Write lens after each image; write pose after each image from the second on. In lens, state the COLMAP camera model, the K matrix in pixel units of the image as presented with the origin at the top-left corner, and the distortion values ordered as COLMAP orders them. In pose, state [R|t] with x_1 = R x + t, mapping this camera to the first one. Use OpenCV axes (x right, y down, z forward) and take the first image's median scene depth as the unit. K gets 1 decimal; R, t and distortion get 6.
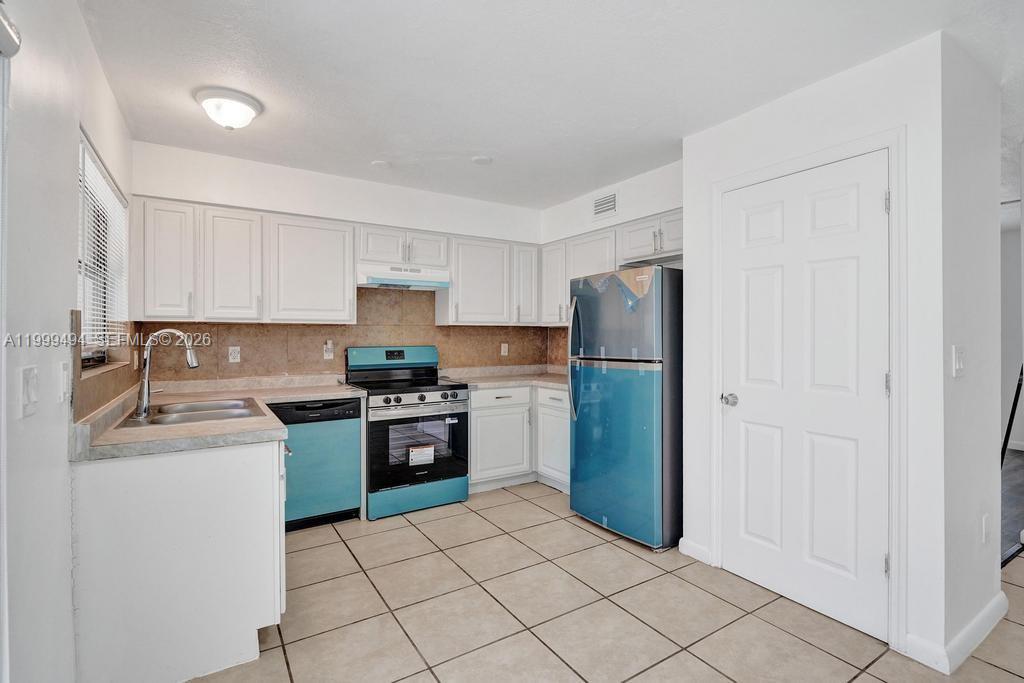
lens RADIAL K [[486.5, 0, 511.6], [0, 486.5, 332.0], [0, 0, 1]] dist [0.004304, 0.001021]
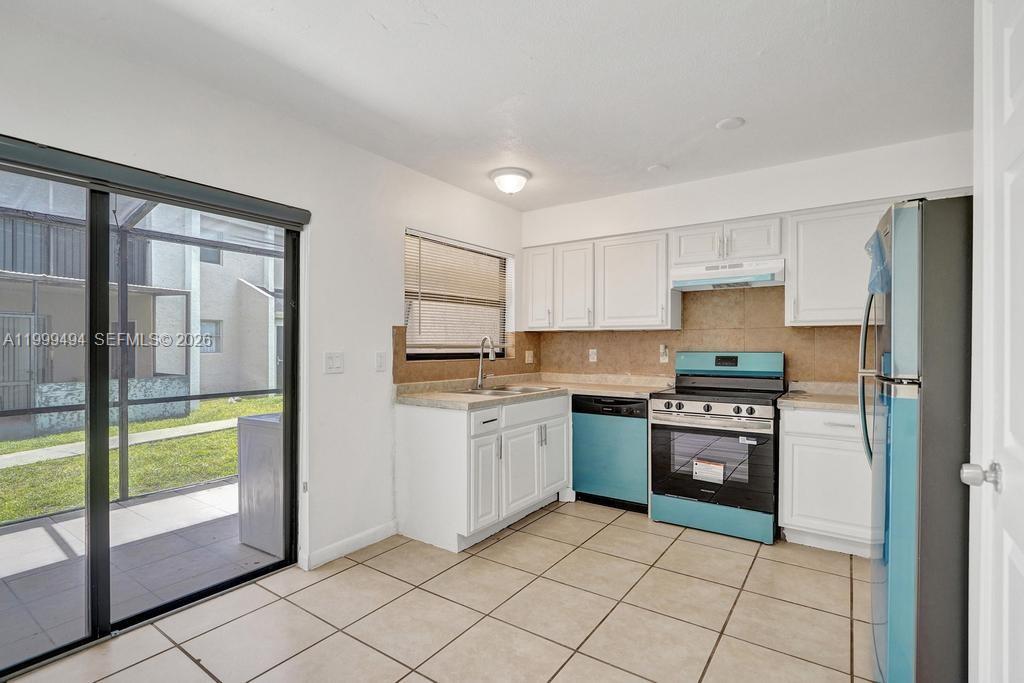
lens RADIAL K [[483.1, 0, 512.0], [0, 483.1, 341.5], [0, 0, 1]] dist [0.002977, 0.000689]
pose [[0.386608, -0.005283, -0.922229, 0.481643], [0.005618, 0.999979, -0.003373, 0.012113], [0.922227, -0.003877, 0.386629, 0.305007]]
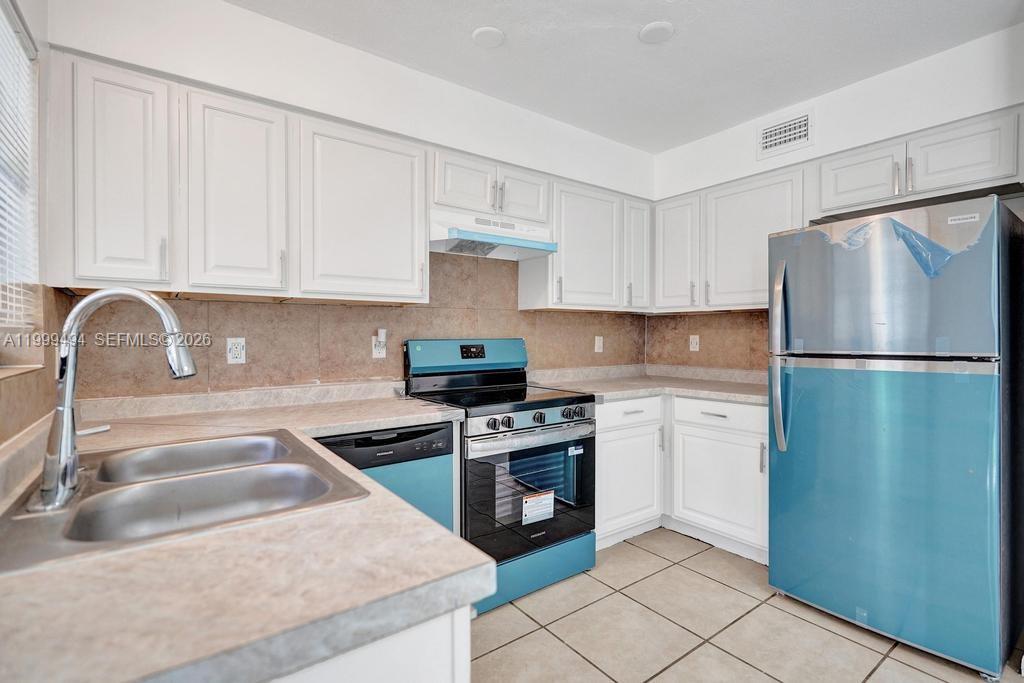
lens RADIAL K [[482.5, 0, 513.8], [0, 482.5, 335.7], [0, 0, 1]] dist [-0.000987, 0.000118]
pose [[0.997679, -0.001129, 0.068079, -0.249610], [0.000532, 0.999961, 0.008786, 0.020962], [-0.068086, -0.008729, 0.997641, 0.355268]]
